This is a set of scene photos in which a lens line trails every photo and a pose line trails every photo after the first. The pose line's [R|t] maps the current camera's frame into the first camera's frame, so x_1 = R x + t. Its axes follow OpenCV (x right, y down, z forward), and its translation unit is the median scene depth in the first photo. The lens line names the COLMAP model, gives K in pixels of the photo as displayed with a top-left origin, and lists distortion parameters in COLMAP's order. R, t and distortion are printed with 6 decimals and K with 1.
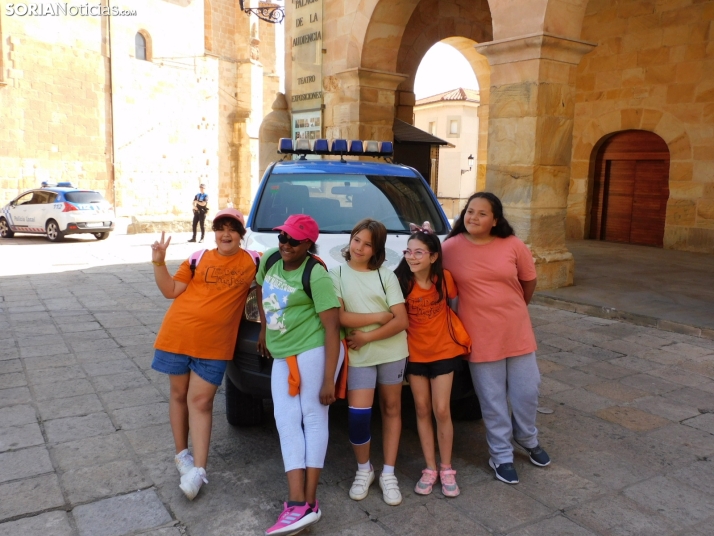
lens RADIAL K [[595.8, 0, 350.3], [0, 595.8, 248.1], [0, 0, 1]] dist [0.005176, -0.003504]
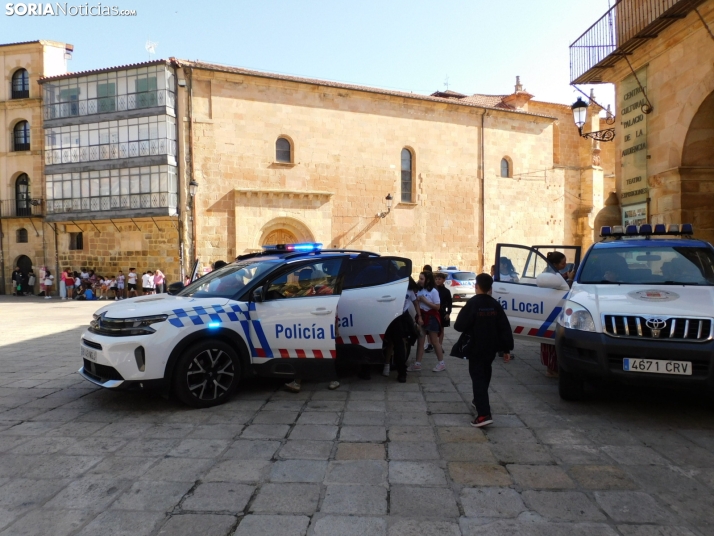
lens RADIAL K [[500.1, 0, 357.0], [0, 500.1, 268.0], [0, 0, 1]] dist [0.000851, -0.000523]
pose [[0.817101, -0.018776, -0.576188, 0.057276], [-0.048484, 0.993690, -0.101137, 0.043655], [0.574452, 0.110575, 0.811035, -0.197566]]
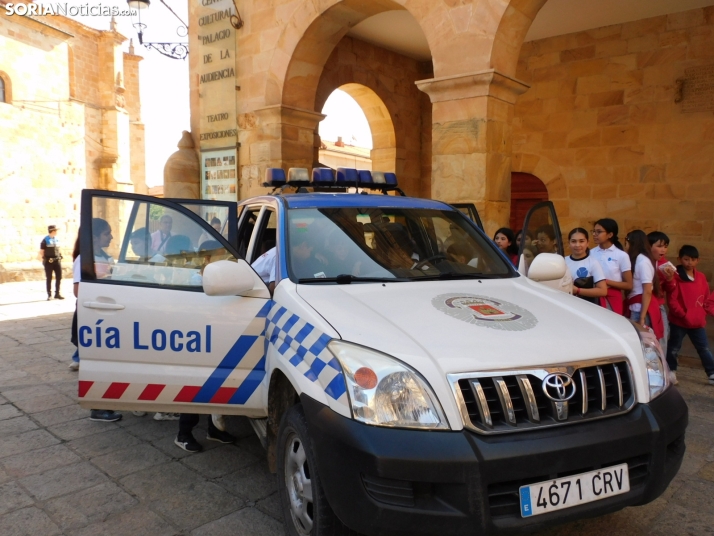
lens RADIAL K [[516.9, 0, 312.7], [0, 516.9, 258.2], [0, 0, 1]] dist [-0.000599, -0.002794]
pose [[0.970809, -0.031037, 0.237839, -0.131769], [0.042160, 0.998235, -0.041821, -0.013556], [-0.236122, 0.050627, 0.970404, 0.165595]]
